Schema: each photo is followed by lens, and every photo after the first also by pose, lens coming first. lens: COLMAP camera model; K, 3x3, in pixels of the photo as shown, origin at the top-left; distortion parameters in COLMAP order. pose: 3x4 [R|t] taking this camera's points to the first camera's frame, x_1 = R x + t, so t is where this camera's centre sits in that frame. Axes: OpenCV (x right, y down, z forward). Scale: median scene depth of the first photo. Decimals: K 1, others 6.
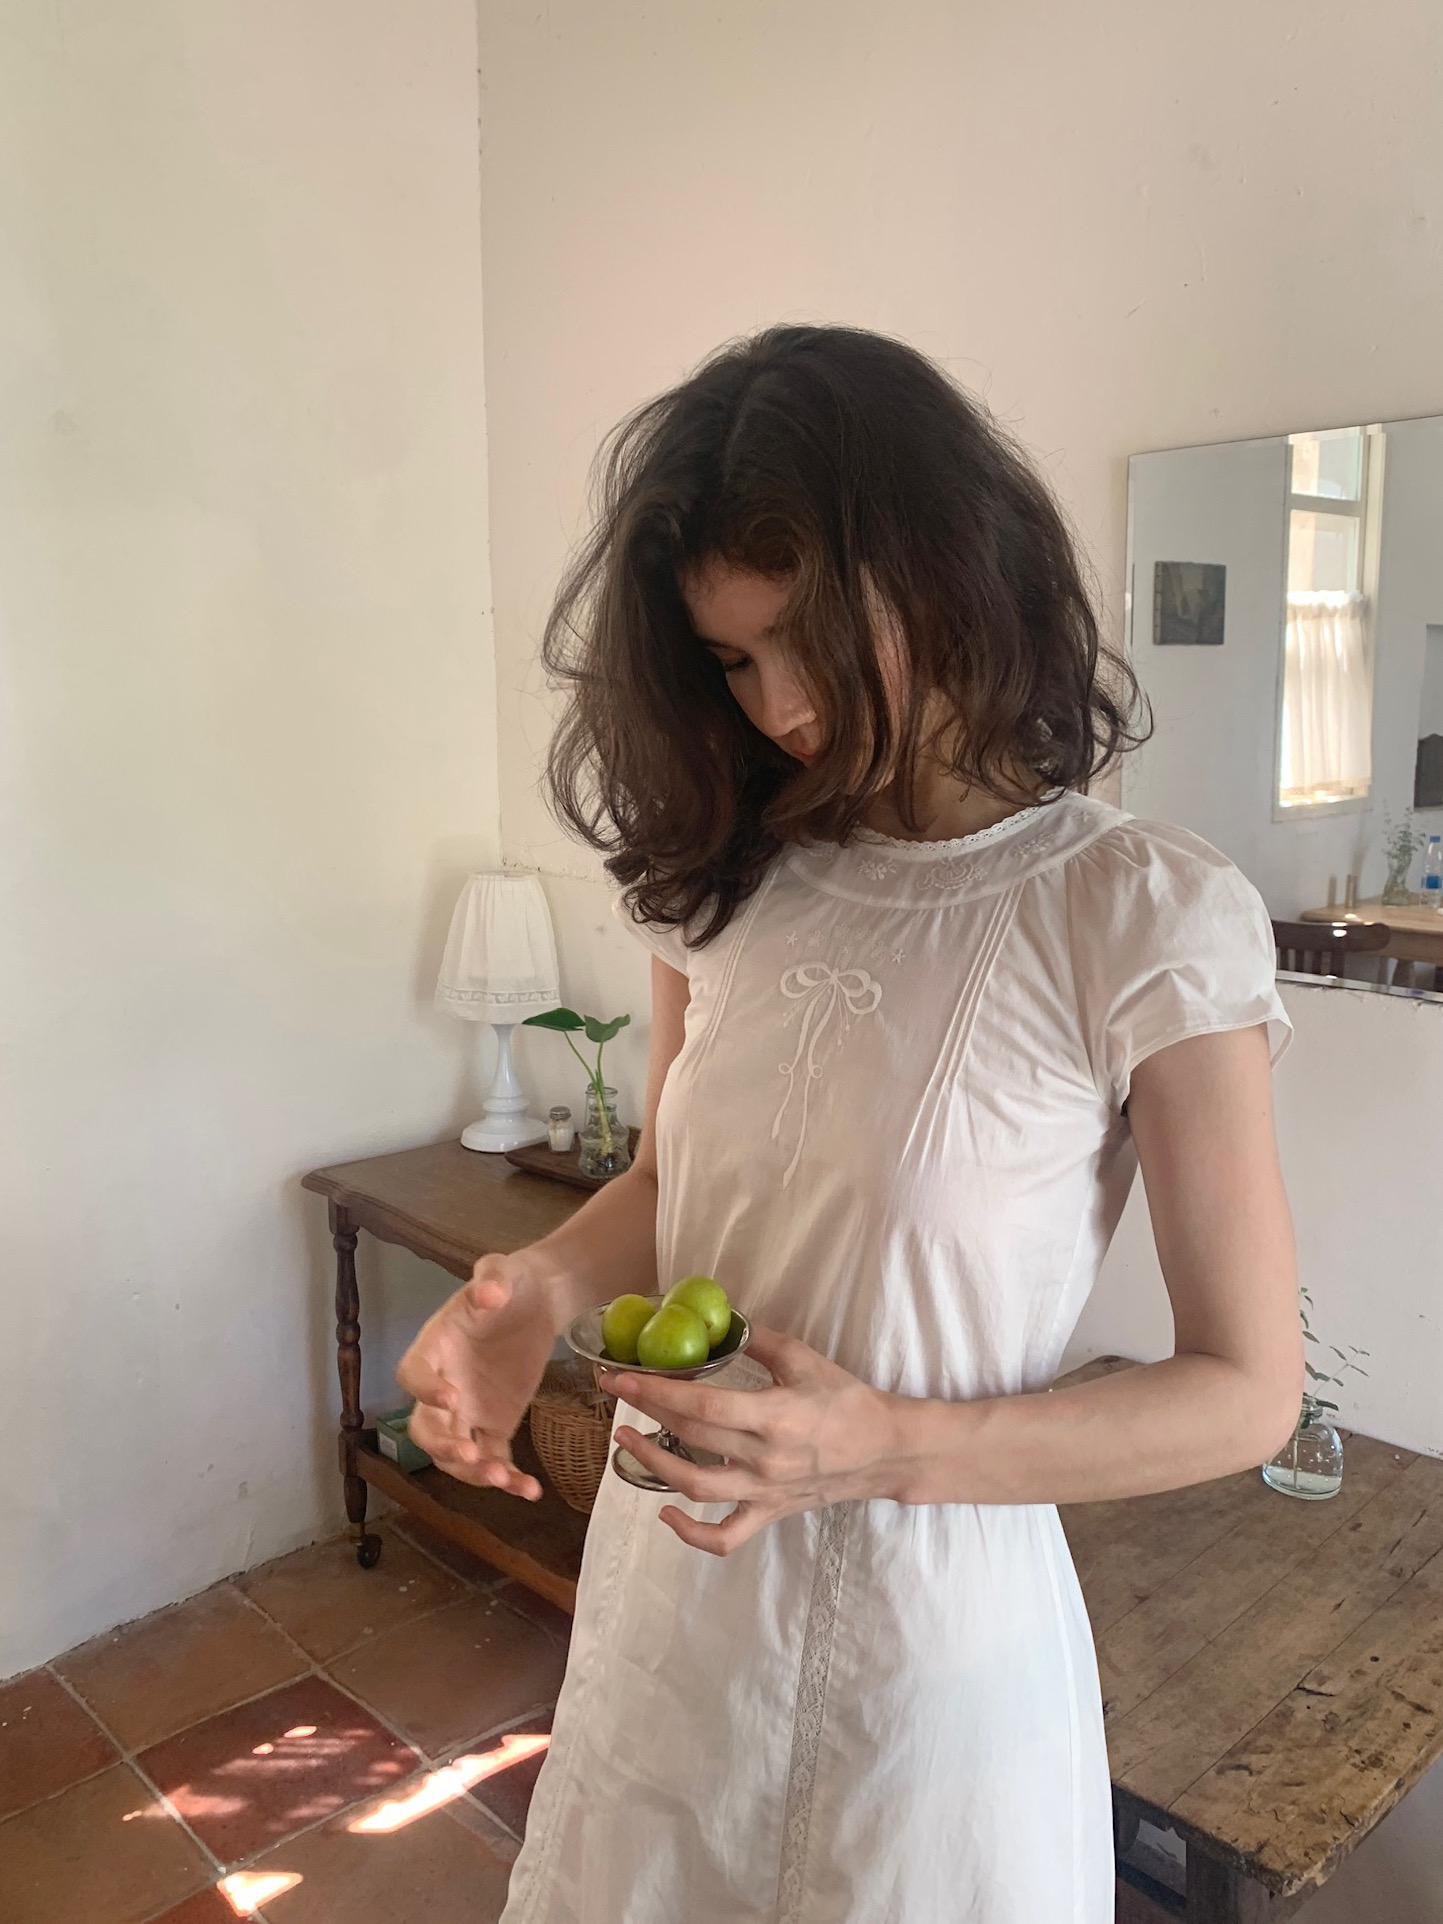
lens RADIAL K [[1556.8, 0, 707.6], [0, 1556.8, 936.1], [0, 0, 1]] dist [-0.002379, -0.024473]
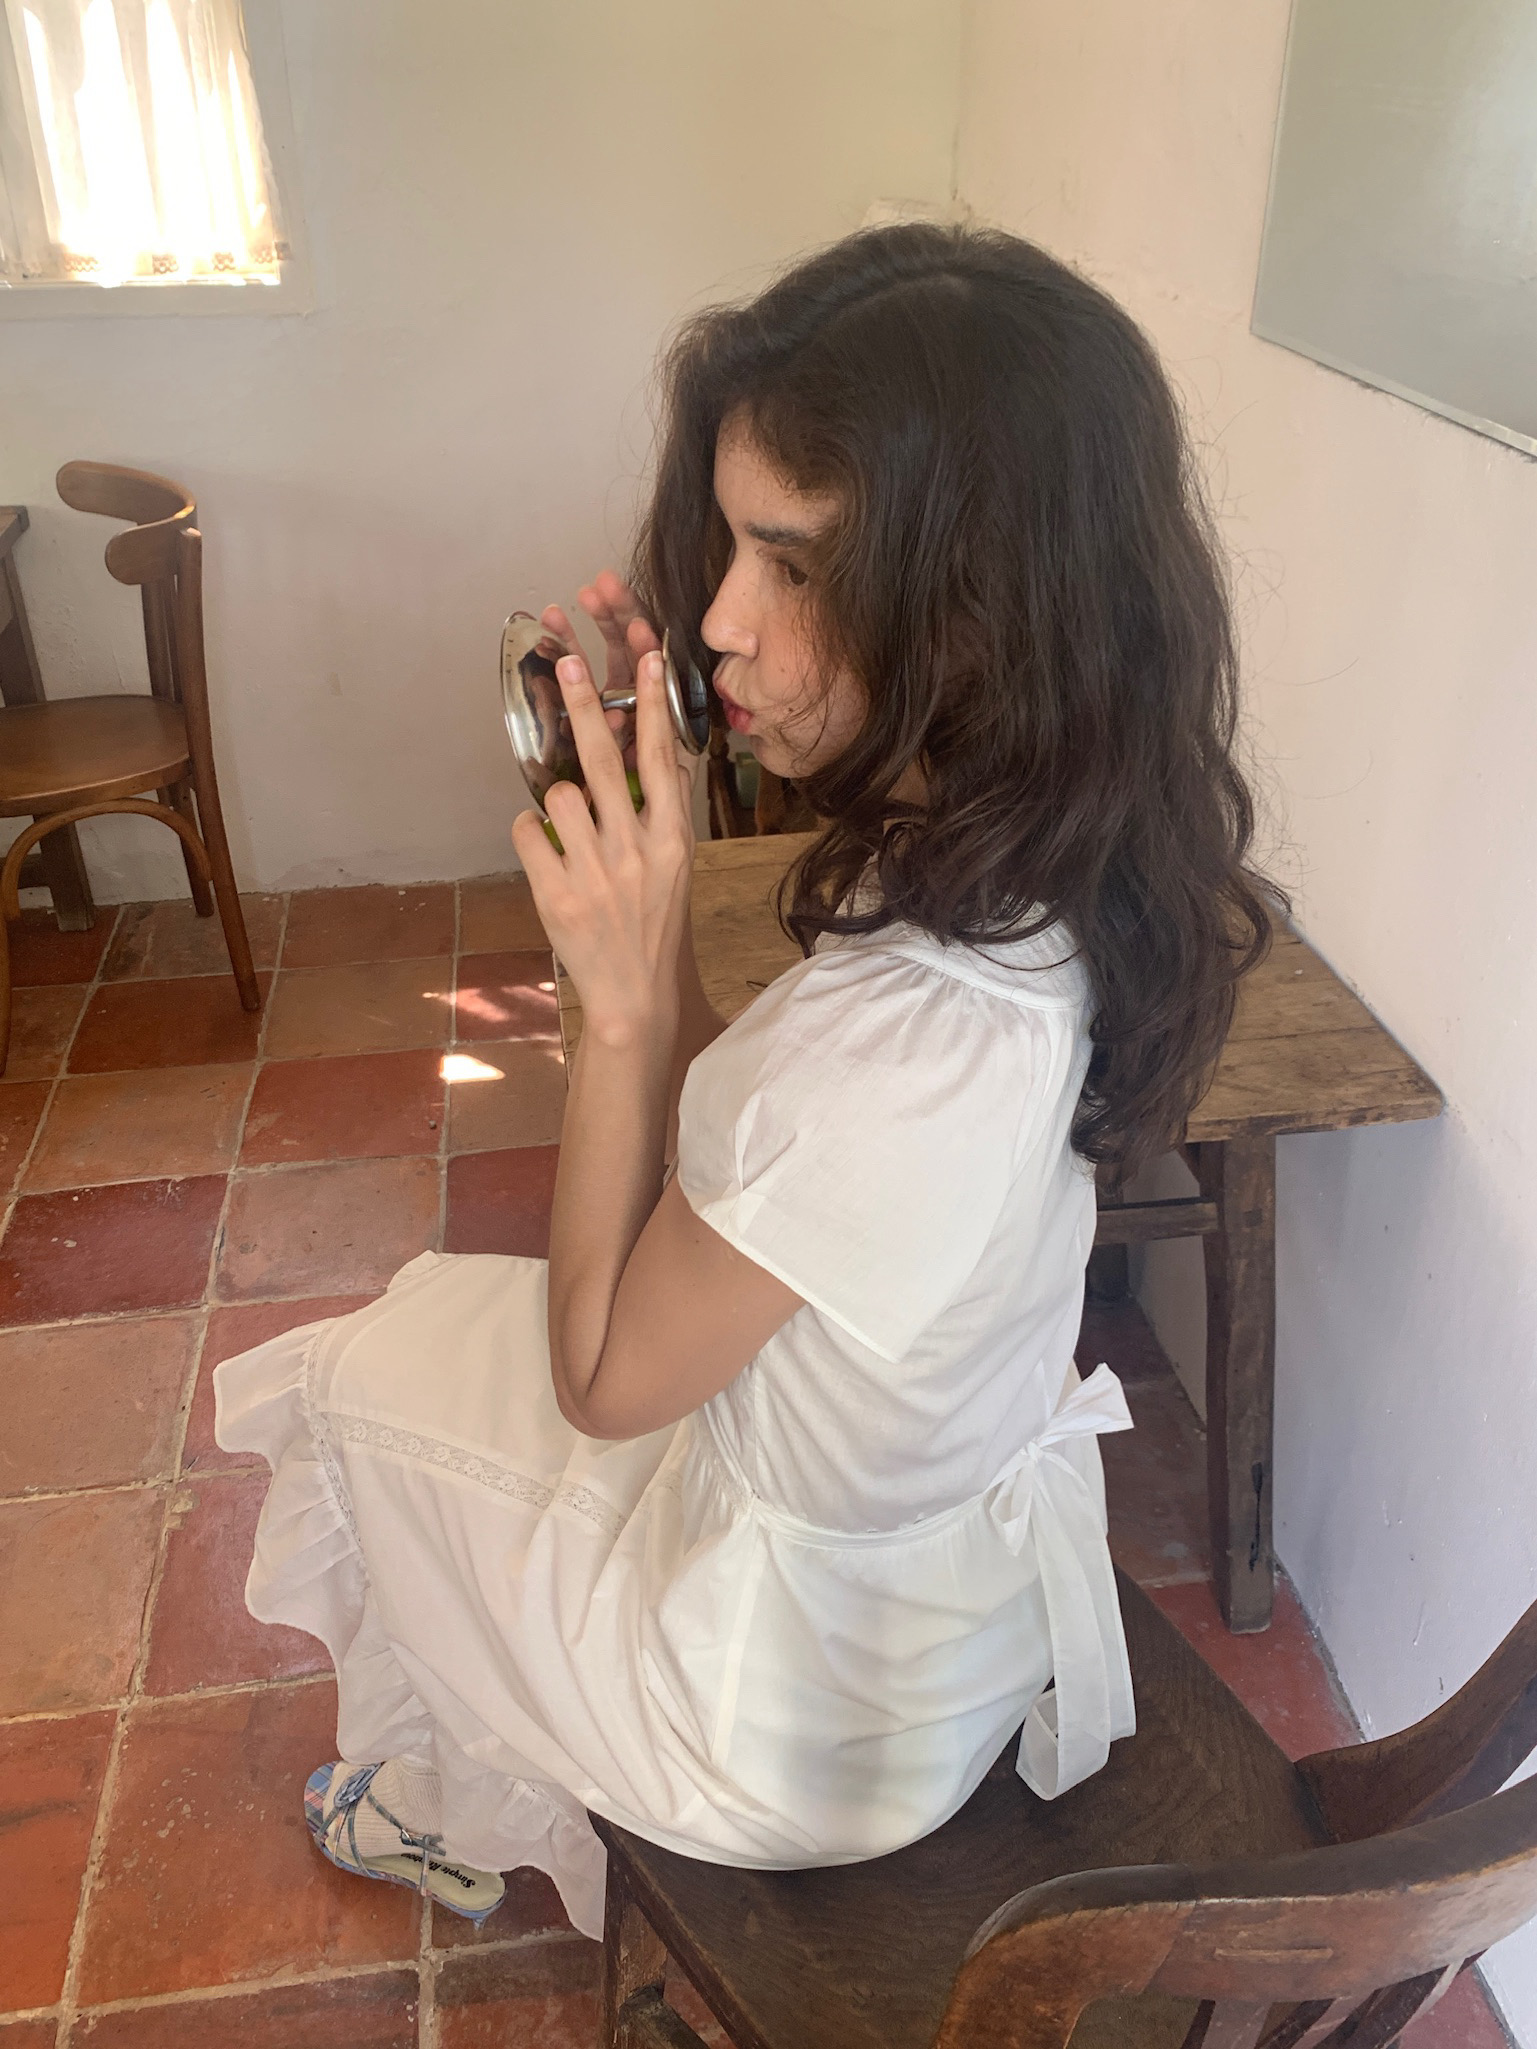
lens RADIAL K [[1718.9, 0, 797.8], [0, 1718.9, 989.5], [0, 0, 1]] dist [0.004054, -0.017924]
pose [[0.812224, 0.285042, -0.508964, 0.544818], [-0.085604, 0.921285, 0.379350, 0.010762], [0.577031, -0.264547, 0.772690, 0.090692]]
